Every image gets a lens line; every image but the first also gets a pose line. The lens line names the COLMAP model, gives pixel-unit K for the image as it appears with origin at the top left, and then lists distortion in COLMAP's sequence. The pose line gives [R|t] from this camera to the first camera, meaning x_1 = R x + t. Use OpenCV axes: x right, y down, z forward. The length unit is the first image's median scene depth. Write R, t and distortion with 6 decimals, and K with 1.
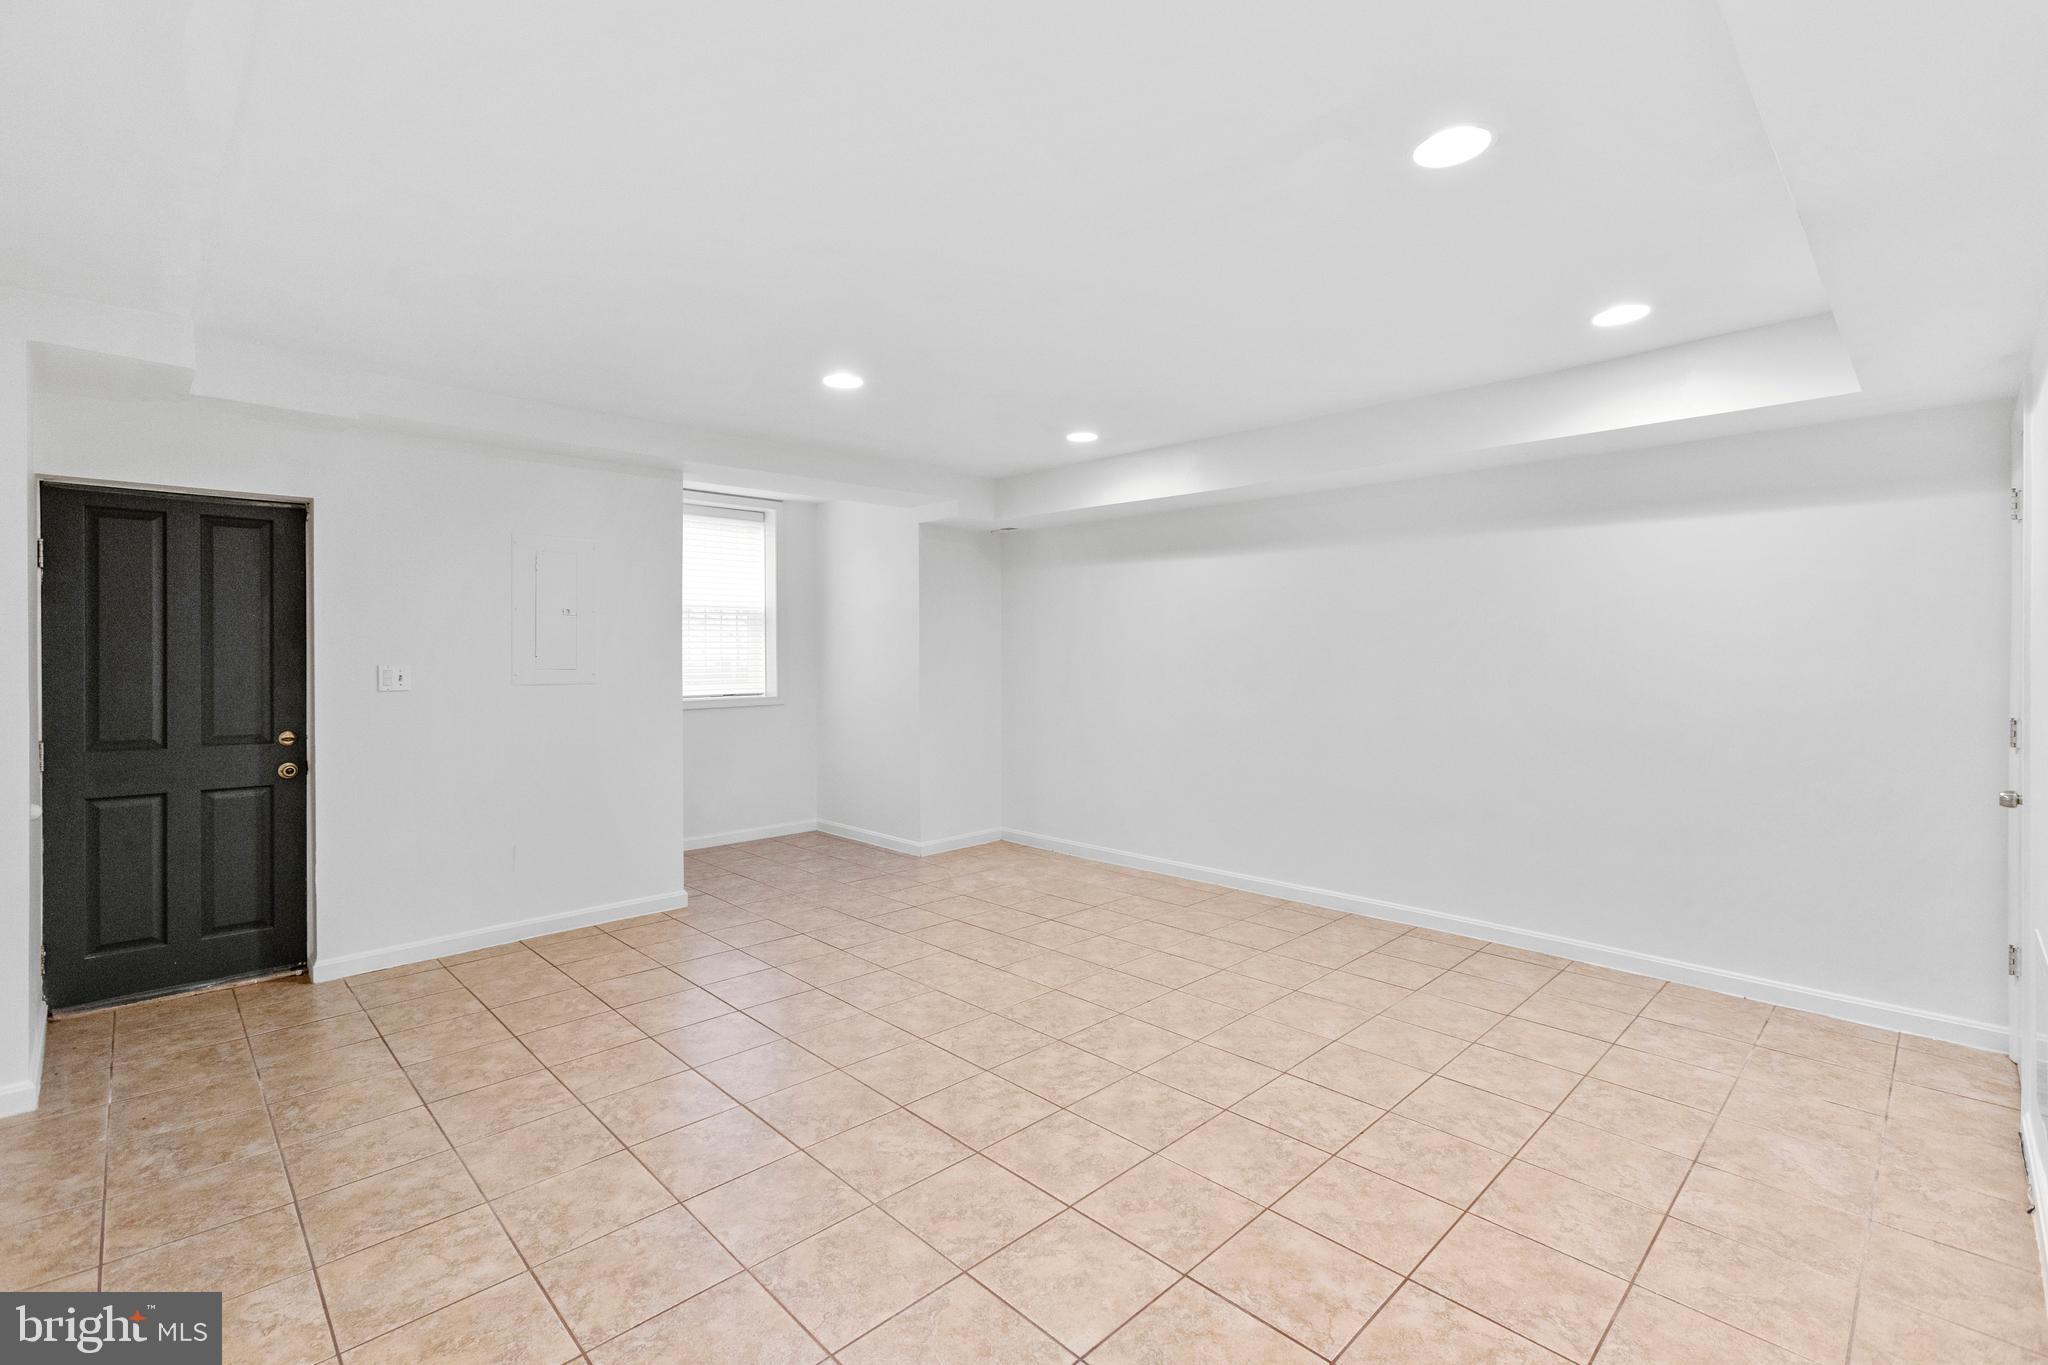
lens RADIAL K [[910.4, 0, 1061.0], [0, 910.4, 655.2], [0, 0, 1]] dist [-0.010094, 0.002817]
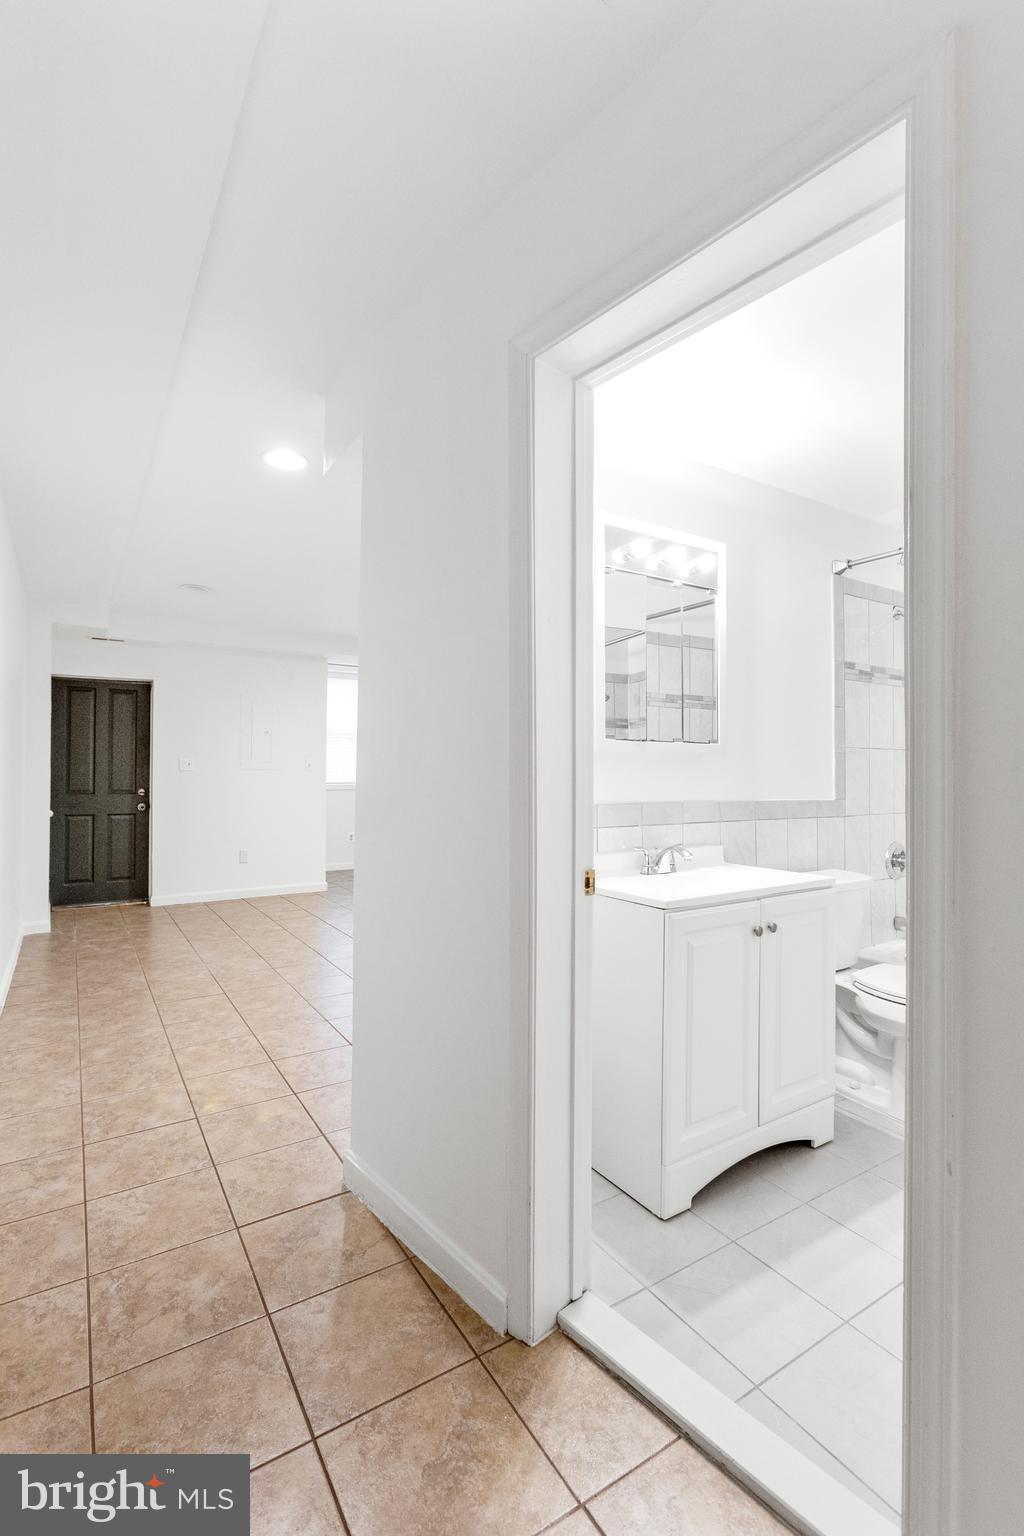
lens RADIAL K [[682.8, 0, 506.2], [0, 682.8, 766.8], [0, 0, 1]] dist [-0.010094, 0.002817]
pose [[0.973921, -0.002376, -0.226873, 0.356351], [-0.001110, 0.999883, -0.015234, 0.057003], [0.226883, 0.015089, 0.973805, -0.380285]]
